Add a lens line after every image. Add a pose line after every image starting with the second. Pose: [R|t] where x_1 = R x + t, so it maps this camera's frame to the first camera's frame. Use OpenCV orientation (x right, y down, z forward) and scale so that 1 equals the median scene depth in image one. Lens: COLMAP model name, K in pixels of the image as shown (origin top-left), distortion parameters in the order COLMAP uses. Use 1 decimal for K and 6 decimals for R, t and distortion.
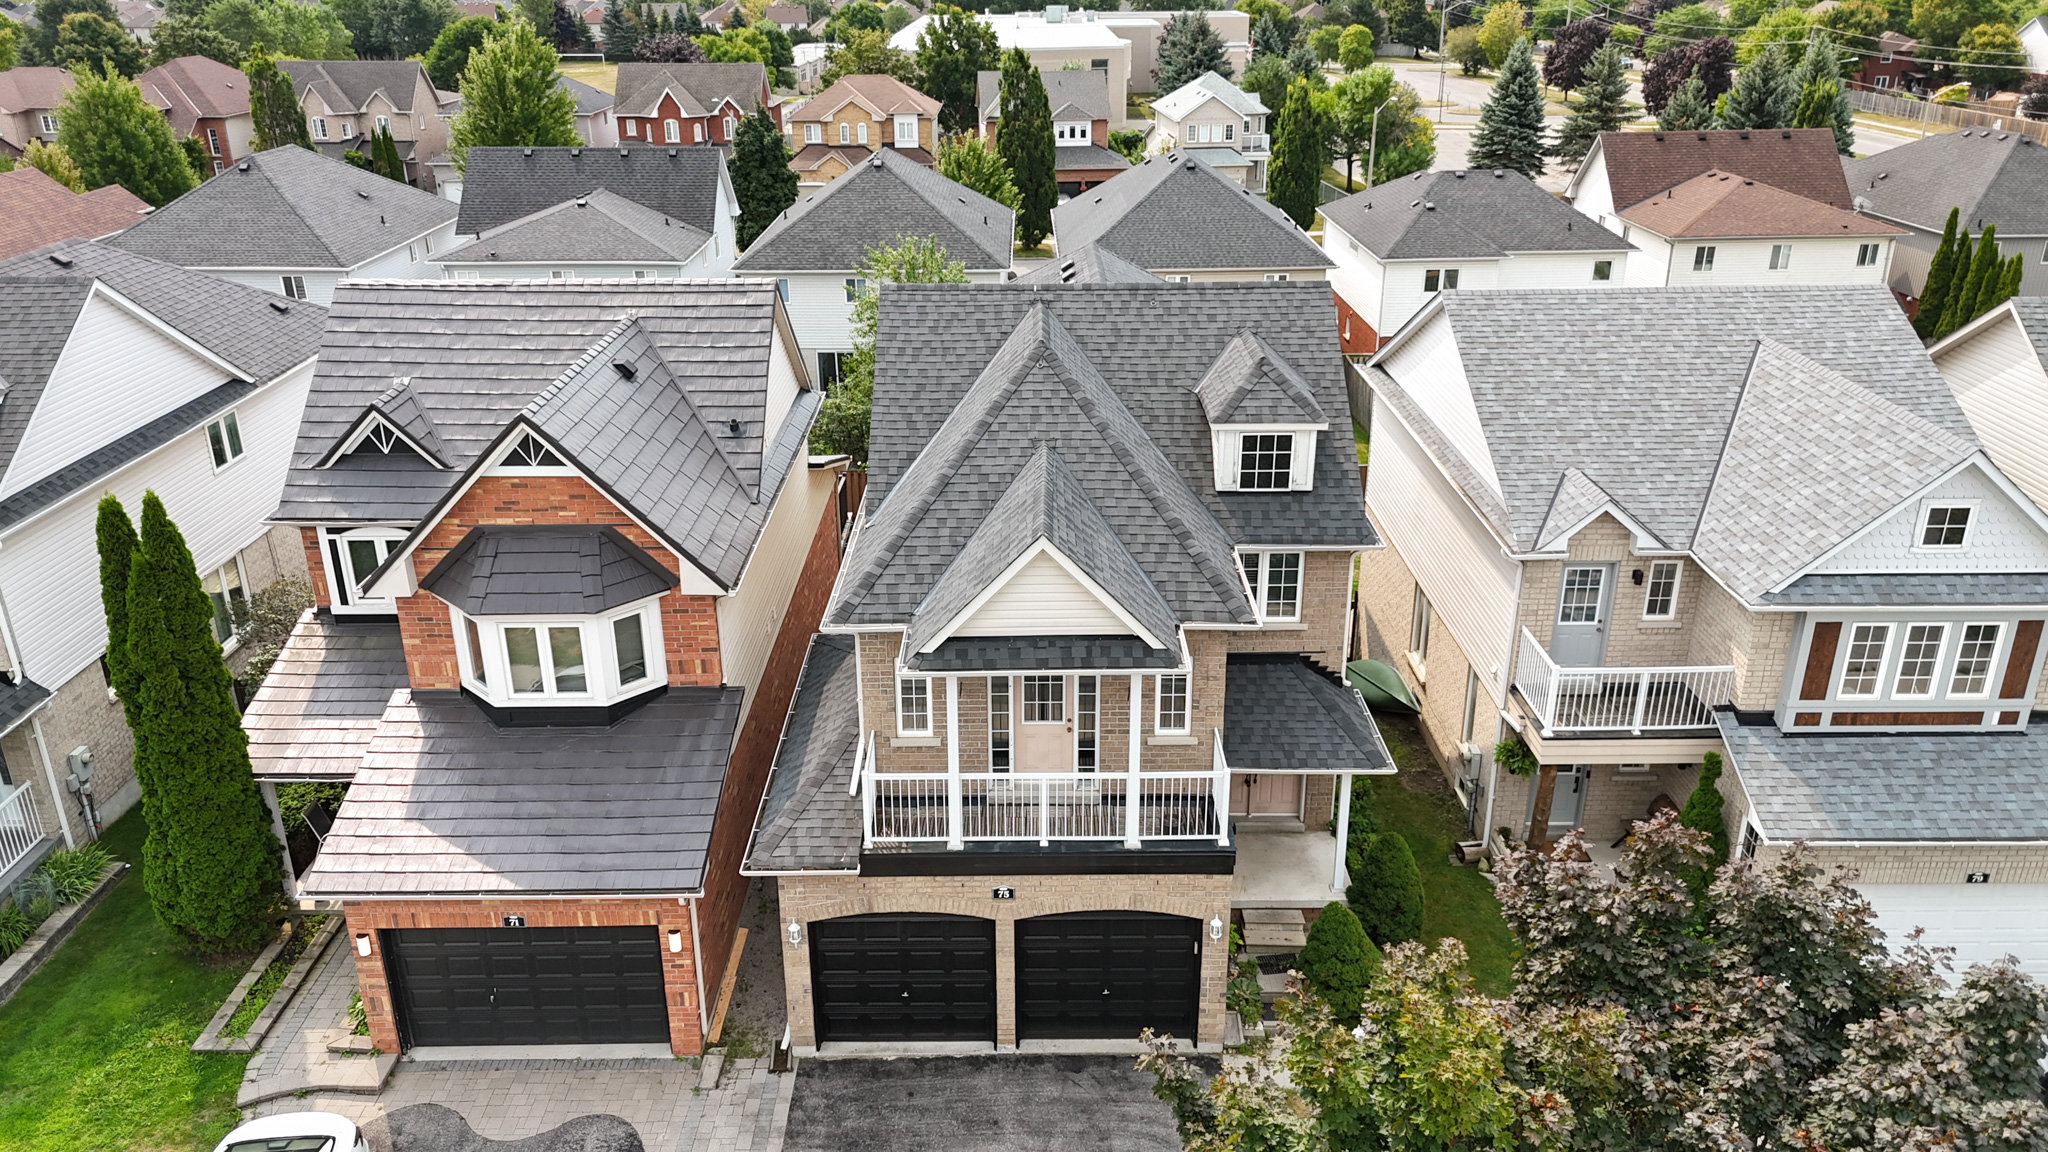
lens RADIAL K [[1472.1, 0, 1024.0], [0, 1472.1, 576.0], [0, 0, 1]] dist [0.063078, -0.058962]
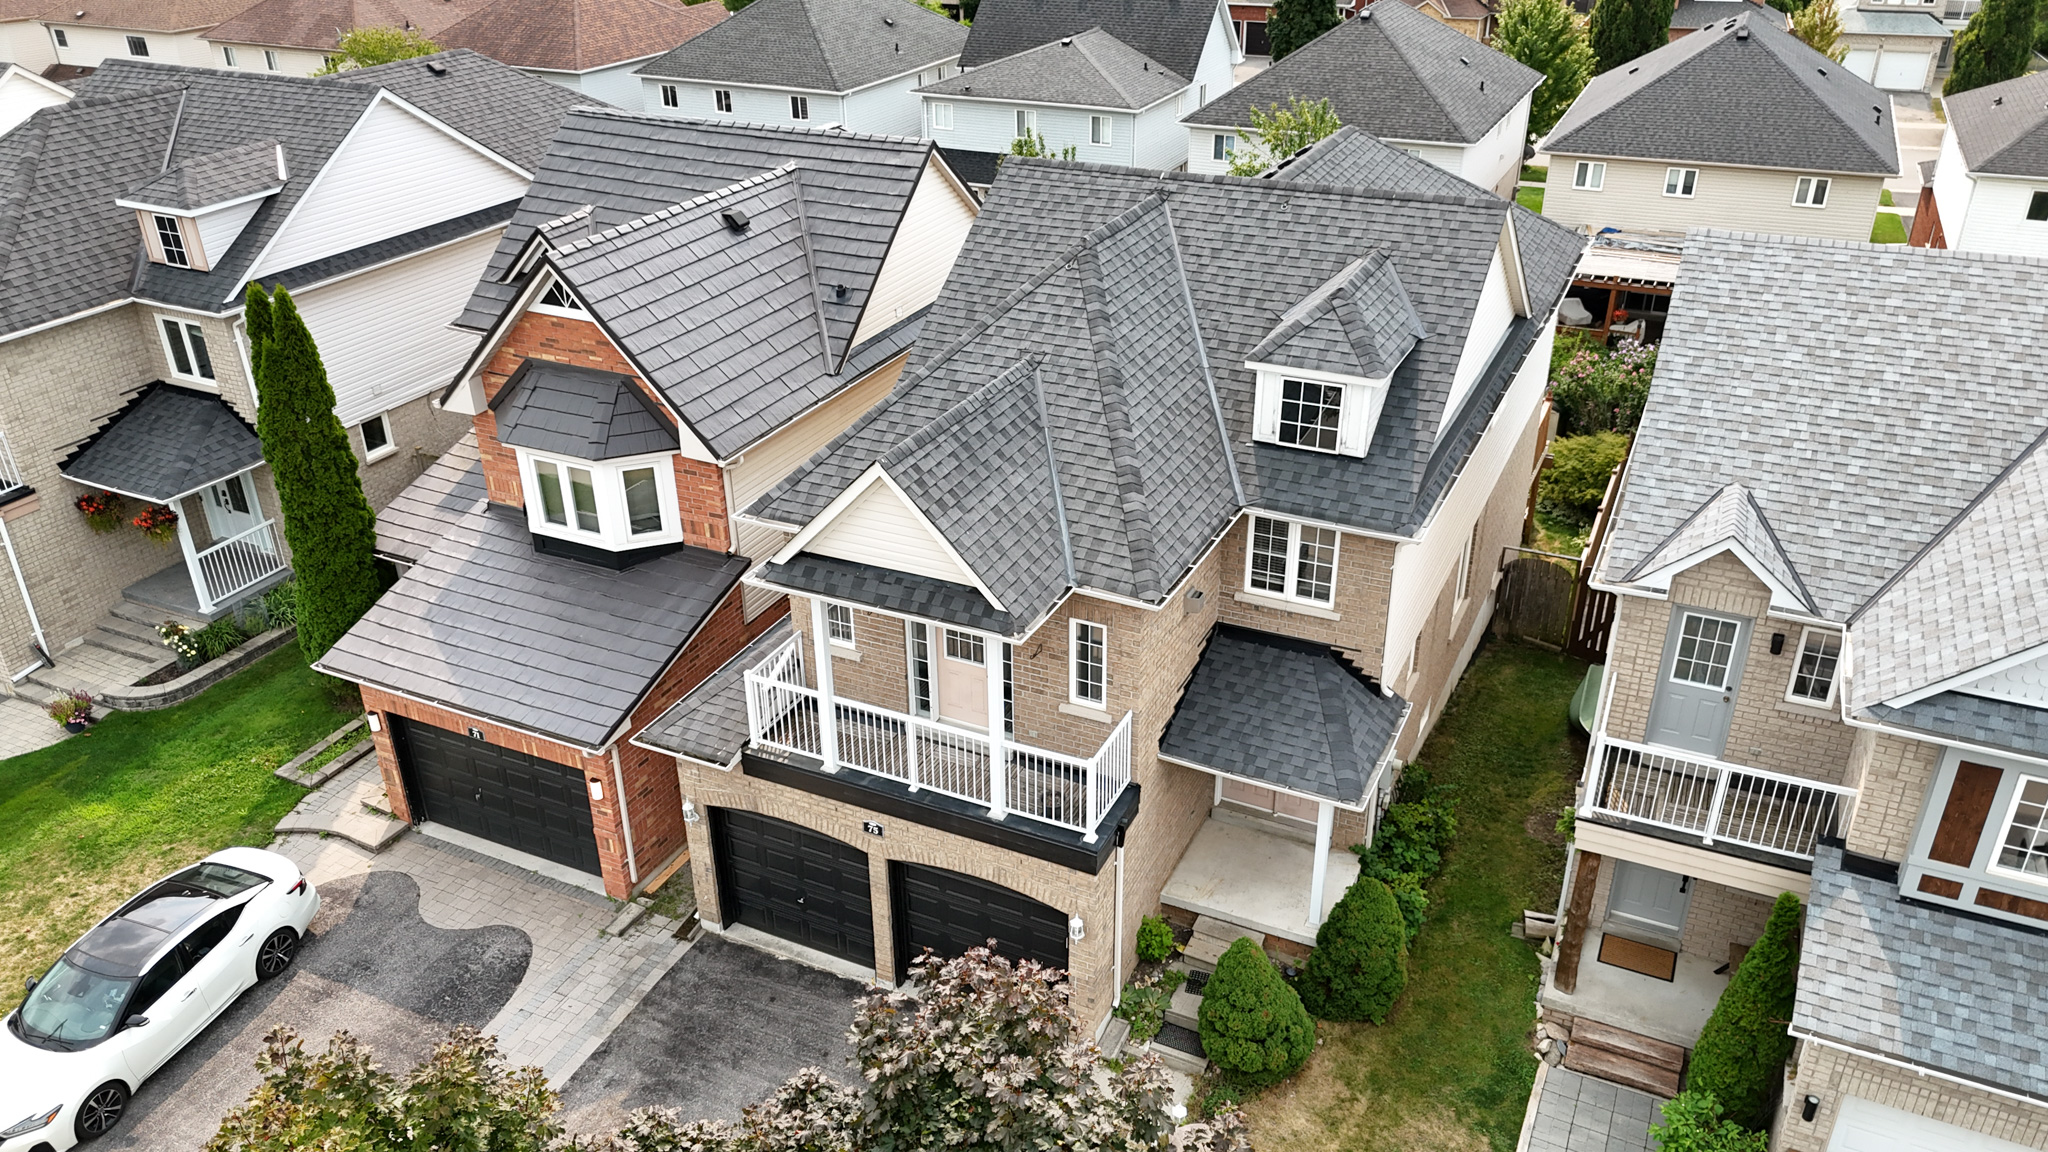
lens RADIAL K [[1472.1, 0, 1024.0], [0, 1472.1, 576.0], [0, 0, 1]] dist [0.063078, -0.058962]
pose [[0.905416, 0.197053, -0.376020, 0.366695], [-0.159577, 0.978764, 0.128674, -0.073221], [0.393390, -0.056499, 0.917634, 0.171337]]
